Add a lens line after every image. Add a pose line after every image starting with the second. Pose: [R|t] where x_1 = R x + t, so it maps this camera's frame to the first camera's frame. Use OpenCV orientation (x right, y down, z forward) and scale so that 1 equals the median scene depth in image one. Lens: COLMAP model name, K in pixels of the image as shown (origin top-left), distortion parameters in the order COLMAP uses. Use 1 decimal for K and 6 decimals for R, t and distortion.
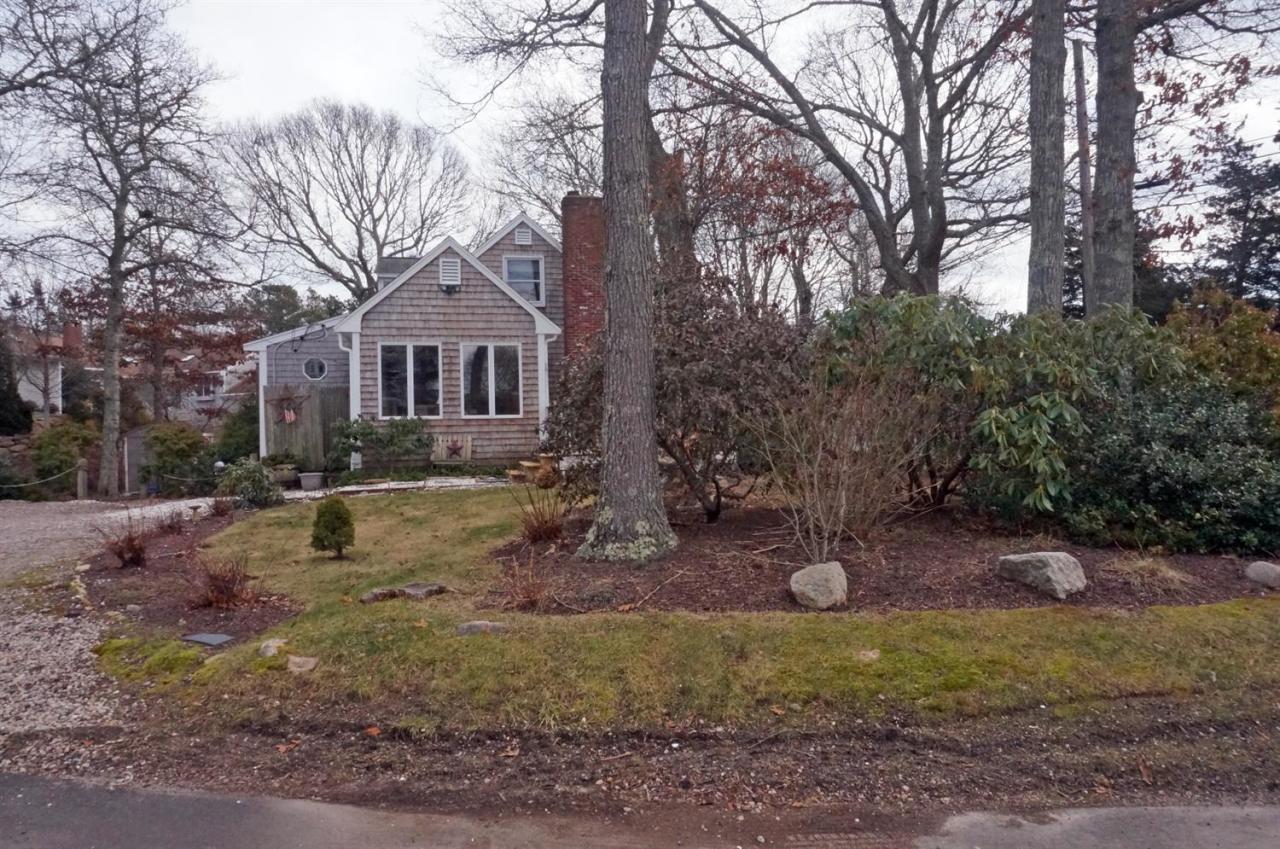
lens RADIAL K [[854.5, 0, 640.0], [0, 854.5, 424.5], [0, 0, 1]] dist [-0.037581, 0.034518]
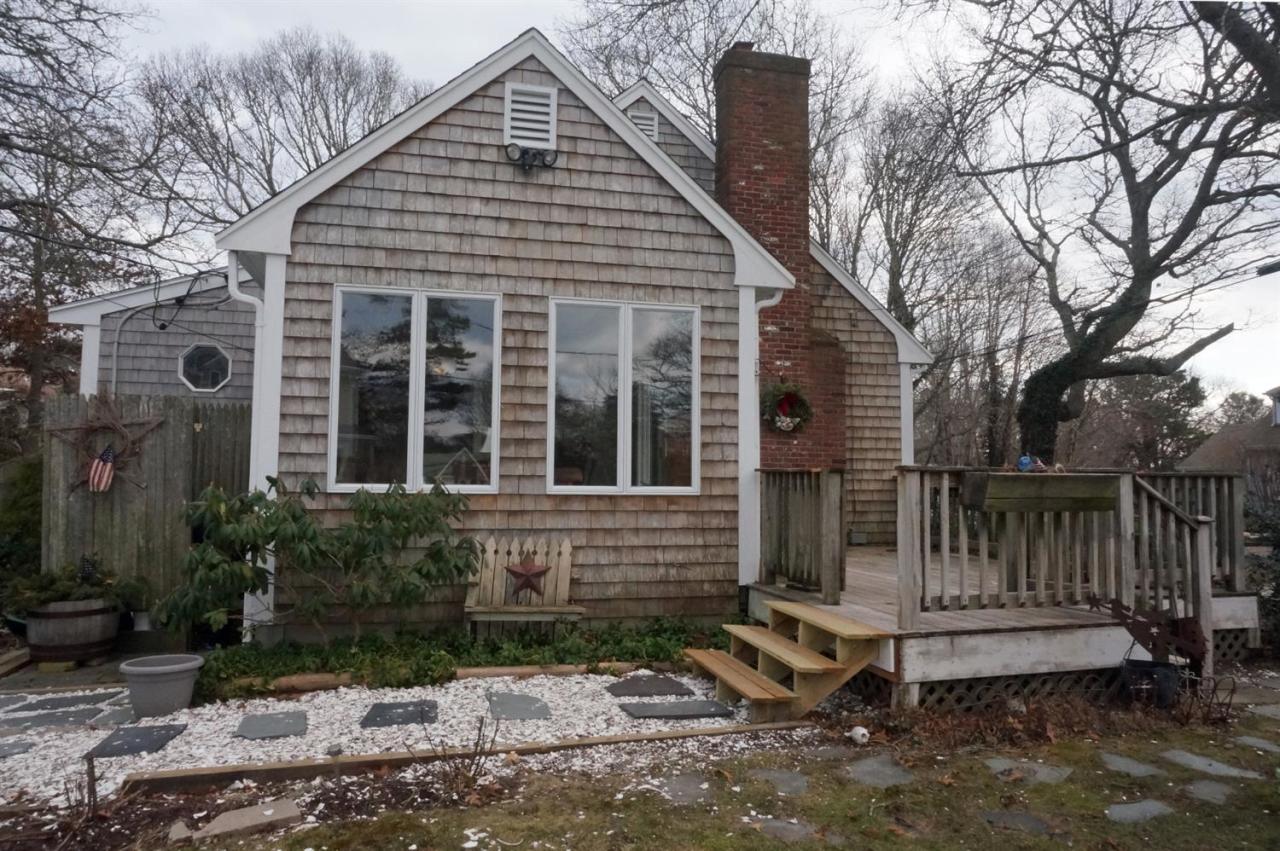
lens RADIAL K [[854.5, 0, 640.0], [0, 854.5, 425.5], [0, 0, 1]] dist [-0.037581, 0.034518]
pose [[0.999265, 0.030032, 0.023812, -0.177516], [-0.028691, 0.998086, -0.054786, -0.017565], [-0.025412, 0.054063, 0.998214, 0.615850]]
